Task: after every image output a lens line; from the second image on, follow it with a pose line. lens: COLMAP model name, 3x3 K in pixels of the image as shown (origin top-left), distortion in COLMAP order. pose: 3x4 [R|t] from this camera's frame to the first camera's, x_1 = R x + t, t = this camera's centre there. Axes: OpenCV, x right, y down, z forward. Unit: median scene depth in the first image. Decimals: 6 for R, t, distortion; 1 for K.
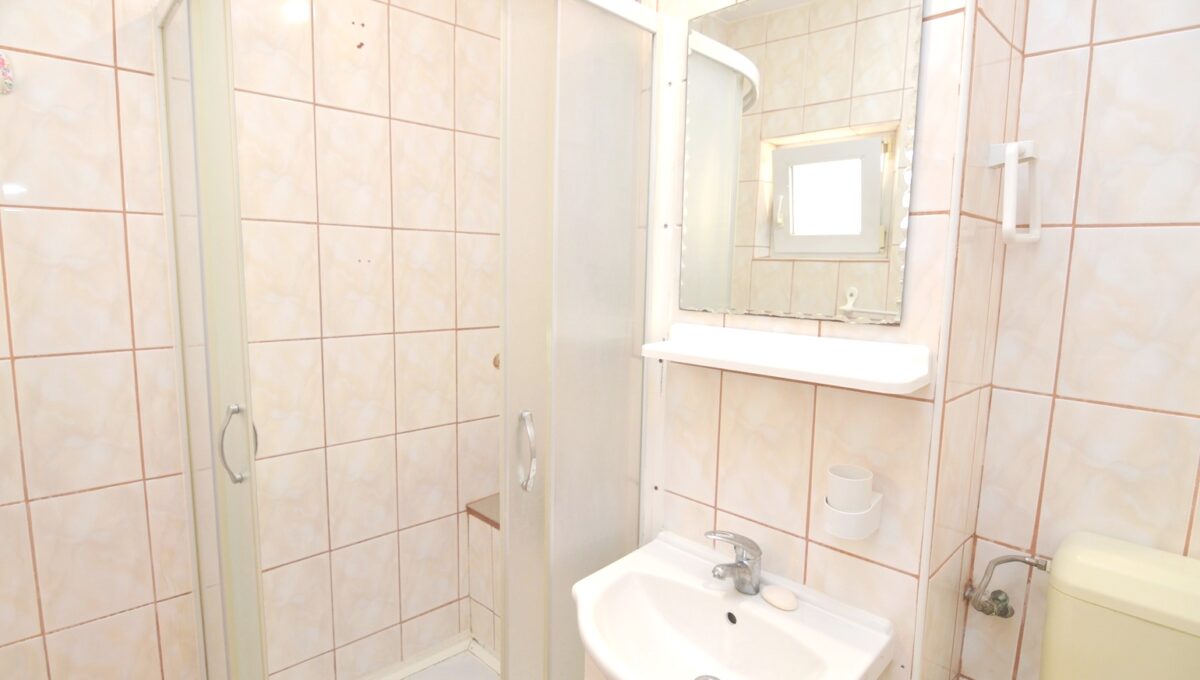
lens RADIAL K [[588.2, 0, 592.4], [0, 588.2, 338.6], [0, 0, 1]] dist [-0.008448, -0.009715]
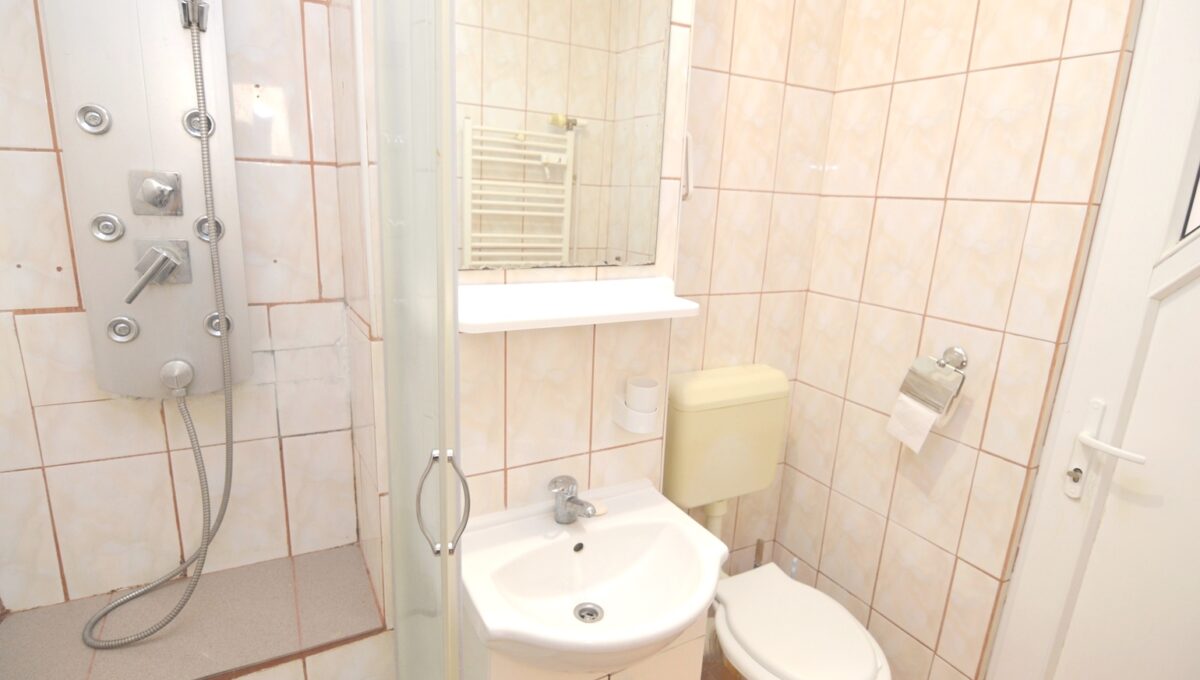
lens RADIAL K [[590.3, 0, 601.2], [0, 590.3, 335.2], [0, 0, 1]] dist [-0.043301, -0.000123]
pose [[0.289012, -0.237870, 0.927303, -0.685051], [0.071307, 0.971297, 0.226931, -0.156608], [-0.954666, 0.000538, 0.297678, 0.644460]]
